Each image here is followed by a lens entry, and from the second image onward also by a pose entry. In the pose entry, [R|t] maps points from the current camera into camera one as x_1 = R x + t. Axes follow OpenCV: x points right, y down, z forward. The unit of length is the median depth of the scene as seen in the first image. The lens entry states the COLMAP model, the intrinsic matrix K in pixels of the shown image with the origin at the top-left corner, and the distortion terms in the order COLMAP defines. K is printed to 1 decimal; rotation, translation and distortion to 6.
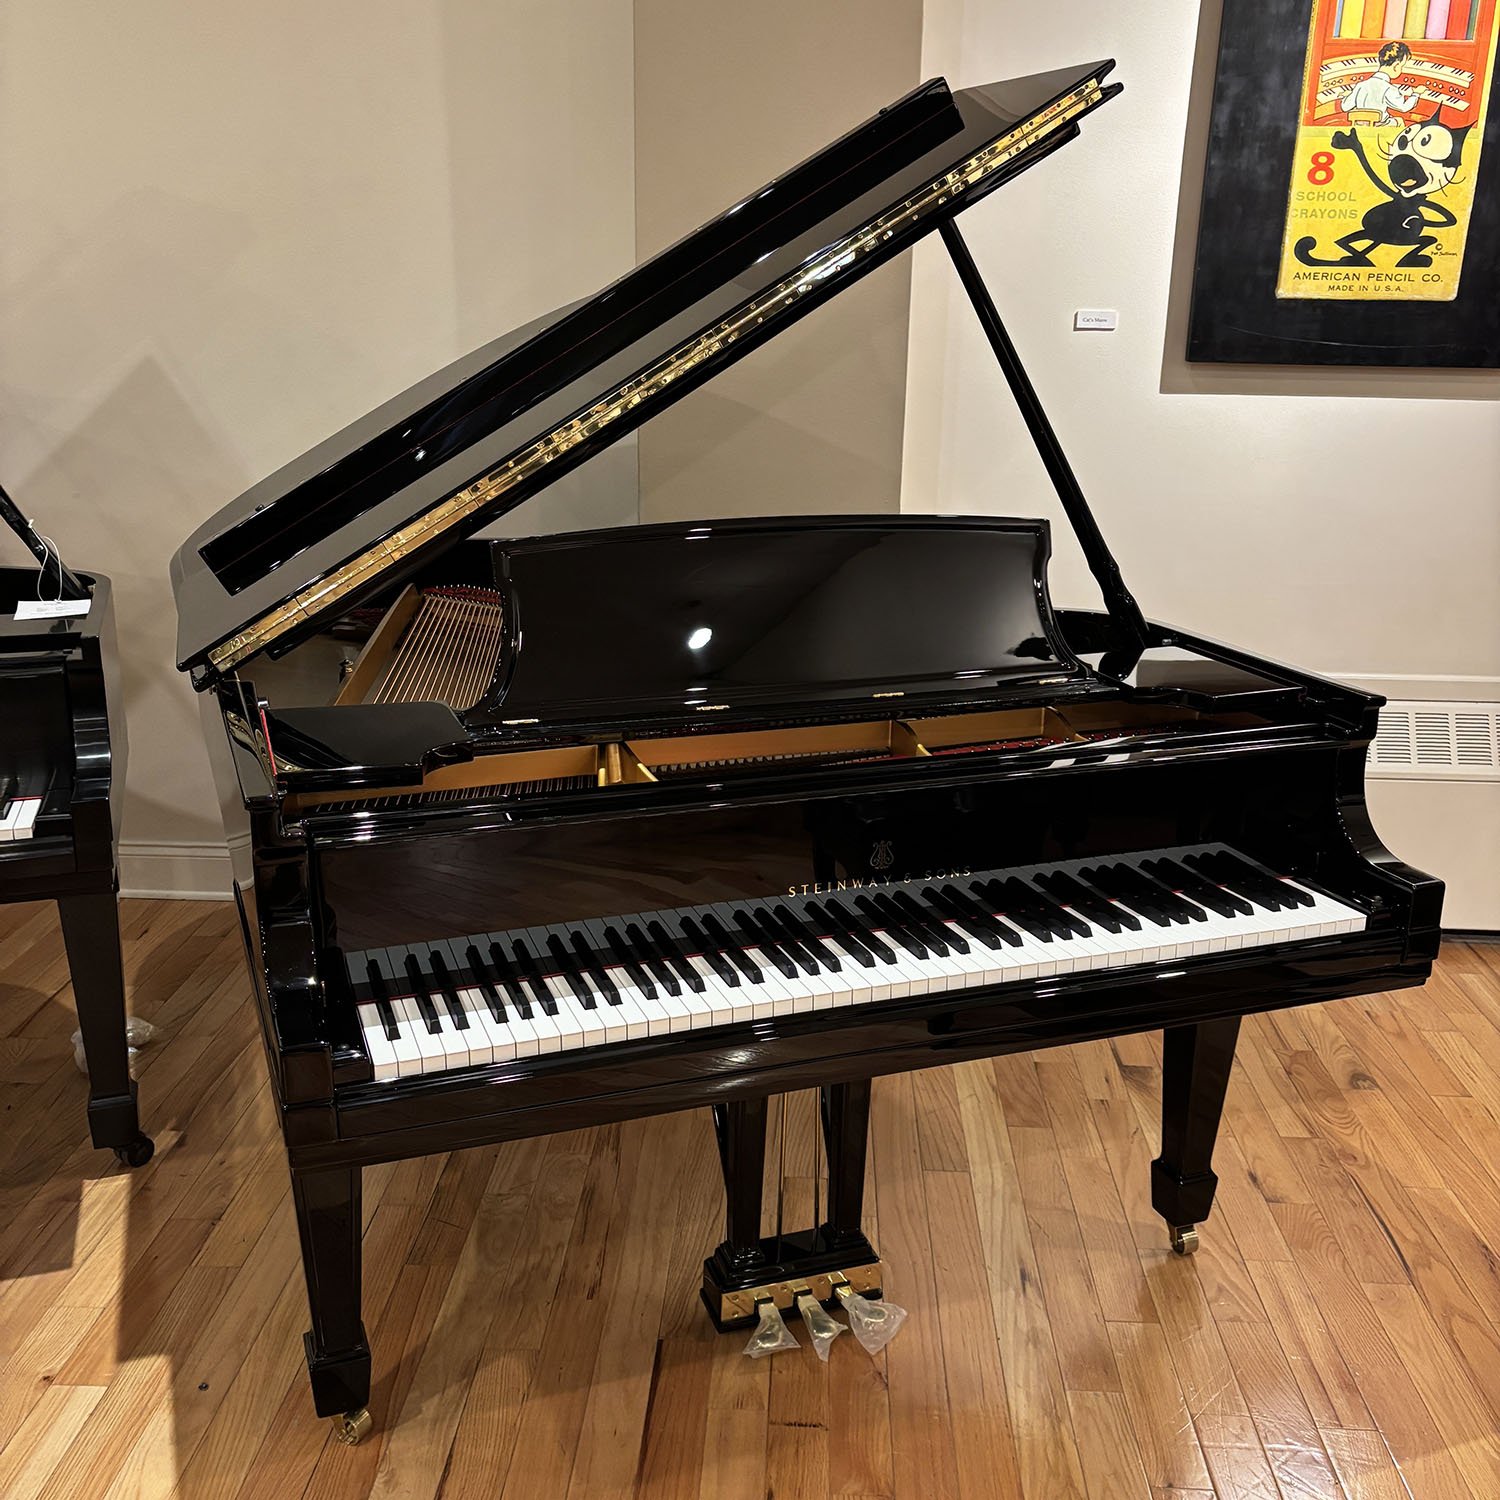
lens RADIAL K [[1511.2, 0, 739.6], [0, 1511.2, 750.7], [0, 0, 1]] dist [0.036281, 0.000000]
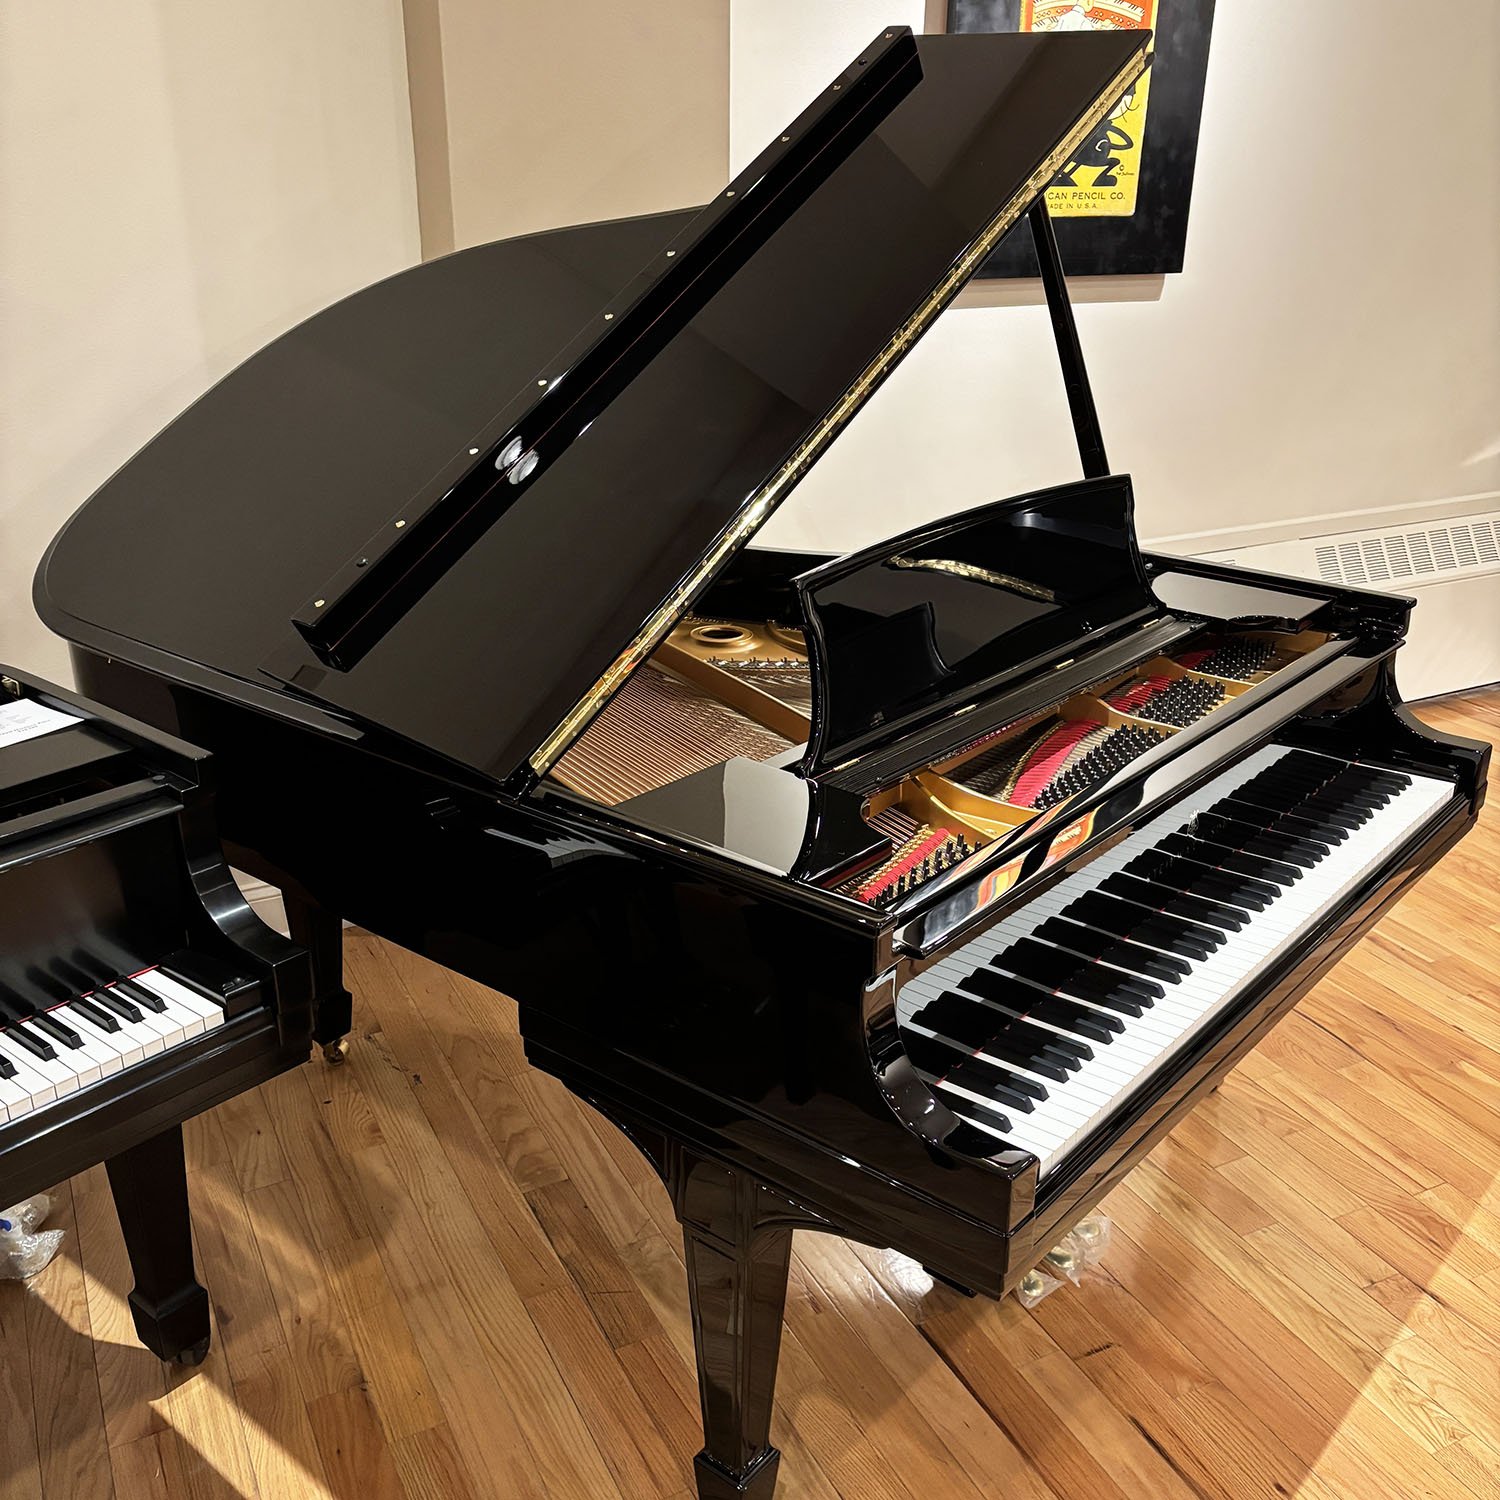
lens RADIAL K [[1511.2, 0, 745.2], [0, 1511.2, 759.7], [0, 0, 1]] dist [0.036281, 0.000000]
pose [[0.872118, -0.197395, 0.447711, -0.535129], [0.153693, 0.979215, 0.132350, -0.135941], [-0.464531, -0.046615, 0.884329, 0.171411]]
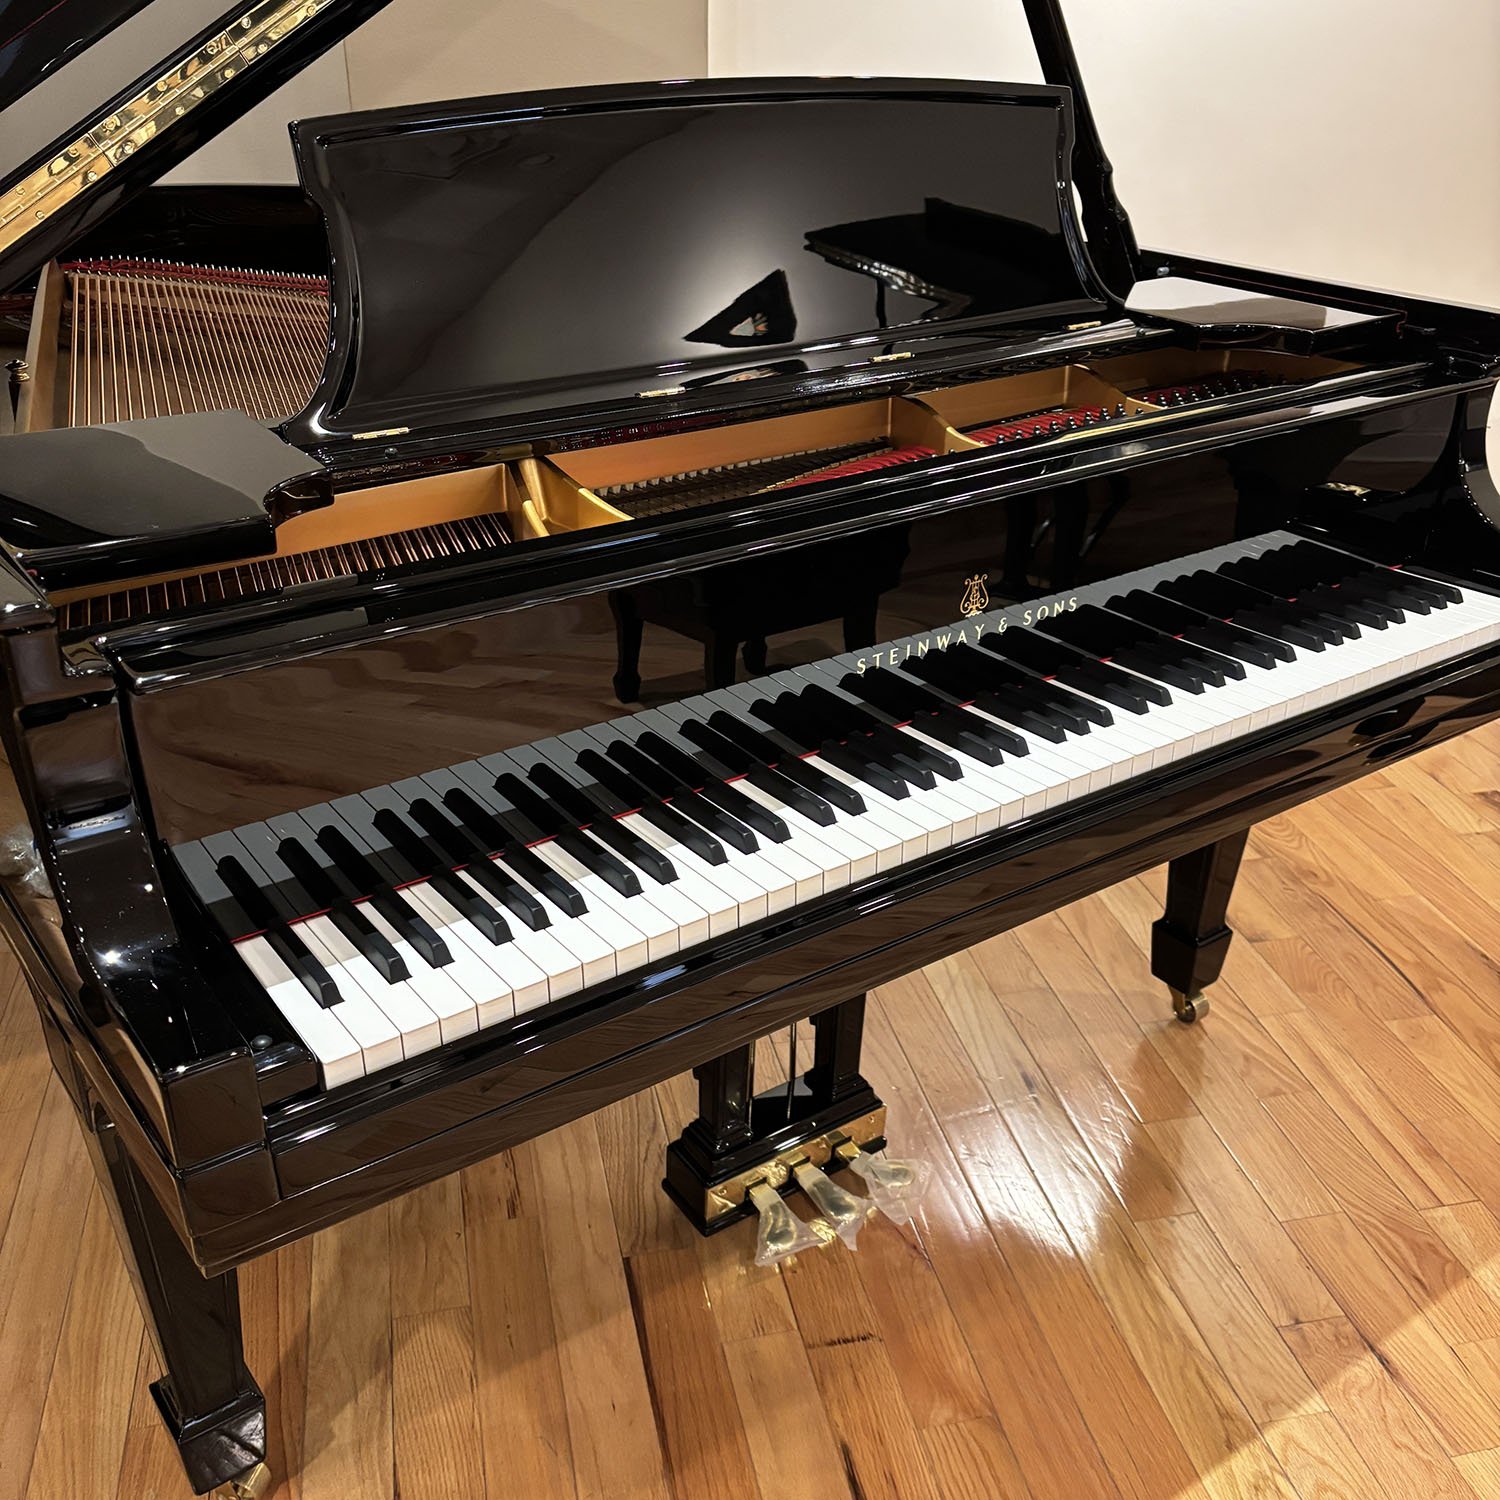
lens RADIAL K [[1511.2, 0, 739.9], [0, 1511.2, 751.8], [0, 0, 1]] dist [0.036281, 0.000000]
pose [[0.965438, -0.124798, 0.228813, -0.139714], [0.081418, 0.978384, 0.190095, 0.001584], [-0.247591, -0.164896, 0.954729, 0.306024]]
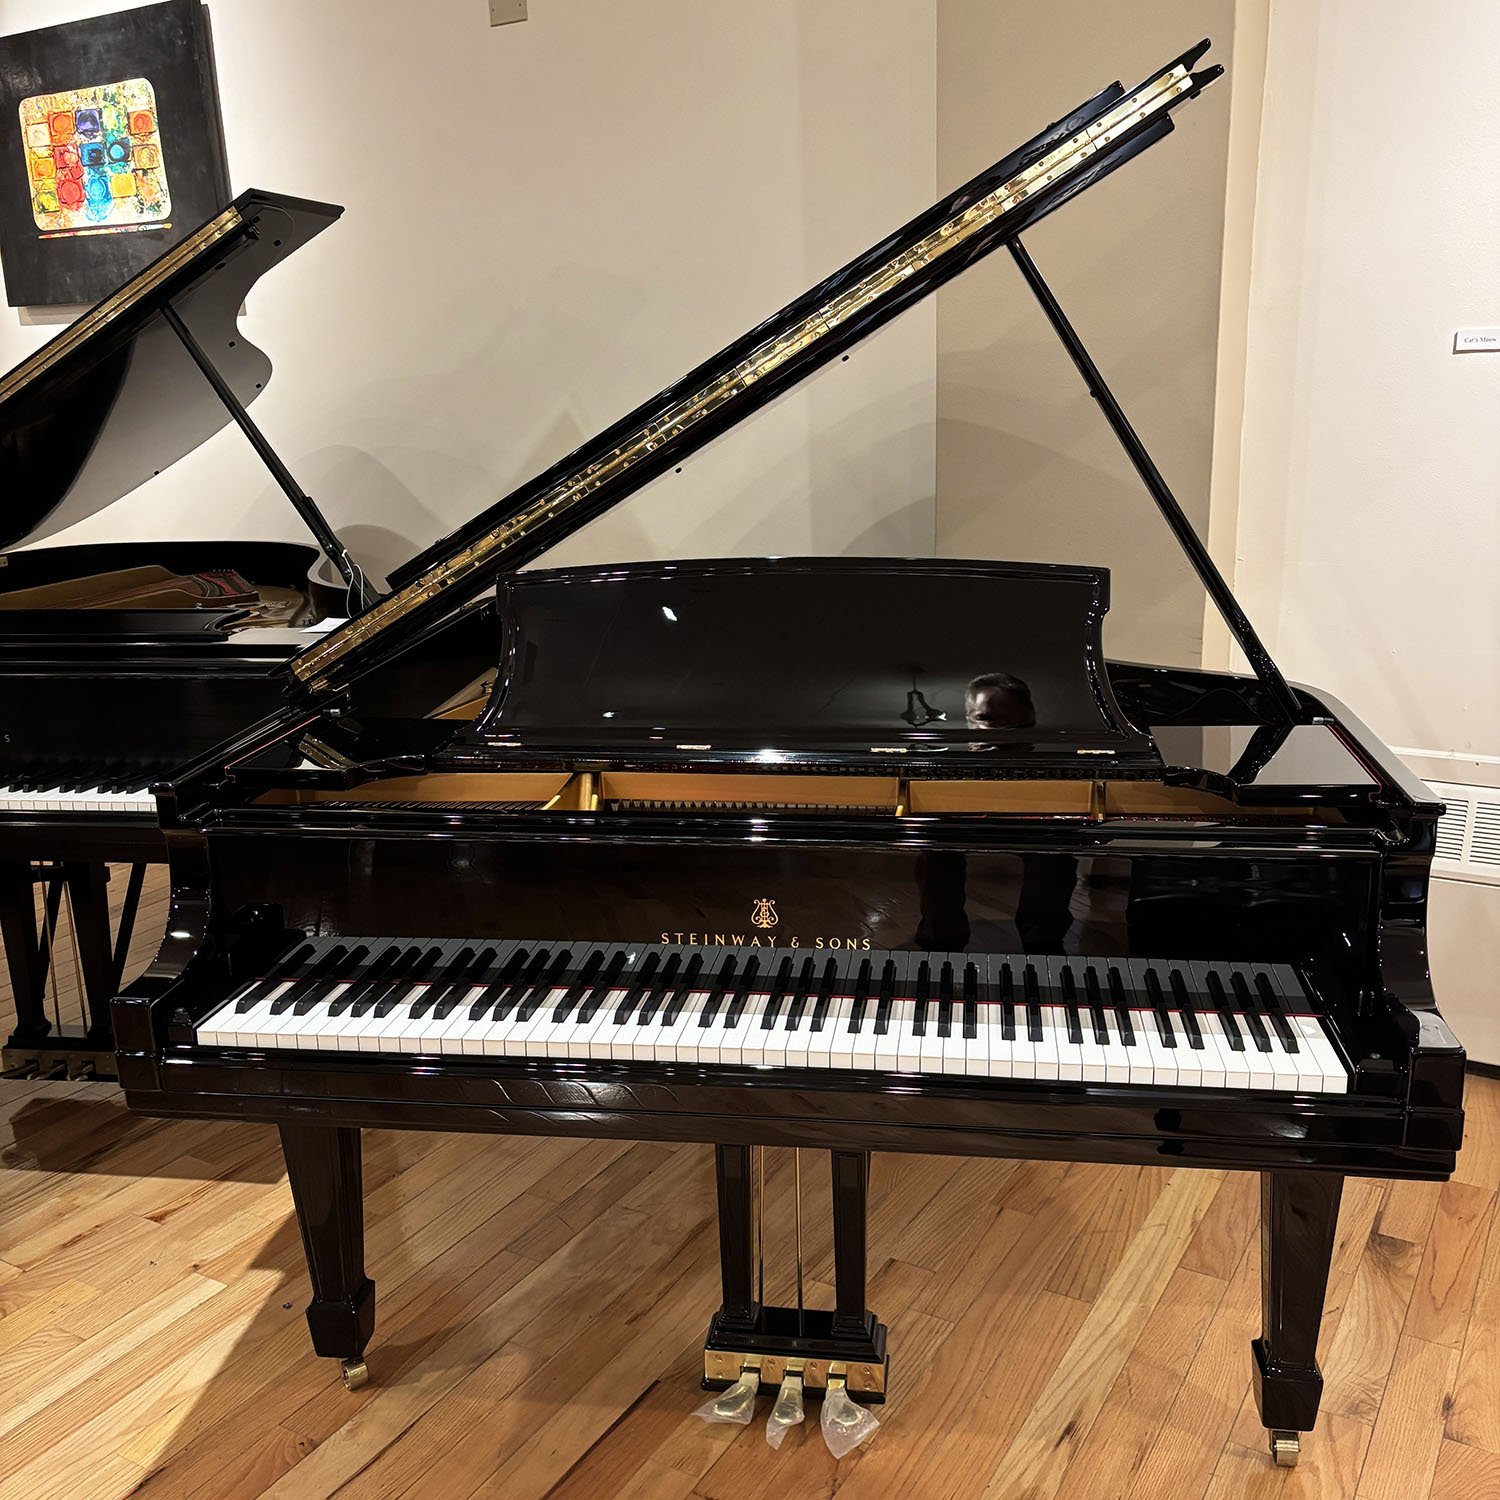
lens RADIAL K [[1511.2, 0, 753.2], [0, 1511.2, 747.0], [0, 0, 1]] dist [0.036281, 0.000000]
pose [[0.879779, 0.079972, -0.468608, 0.435458], [-0.094721, 0.995472, -0.007946, -0.022211], [0.465850, 0.051378, 0.883371, 0.130550]]
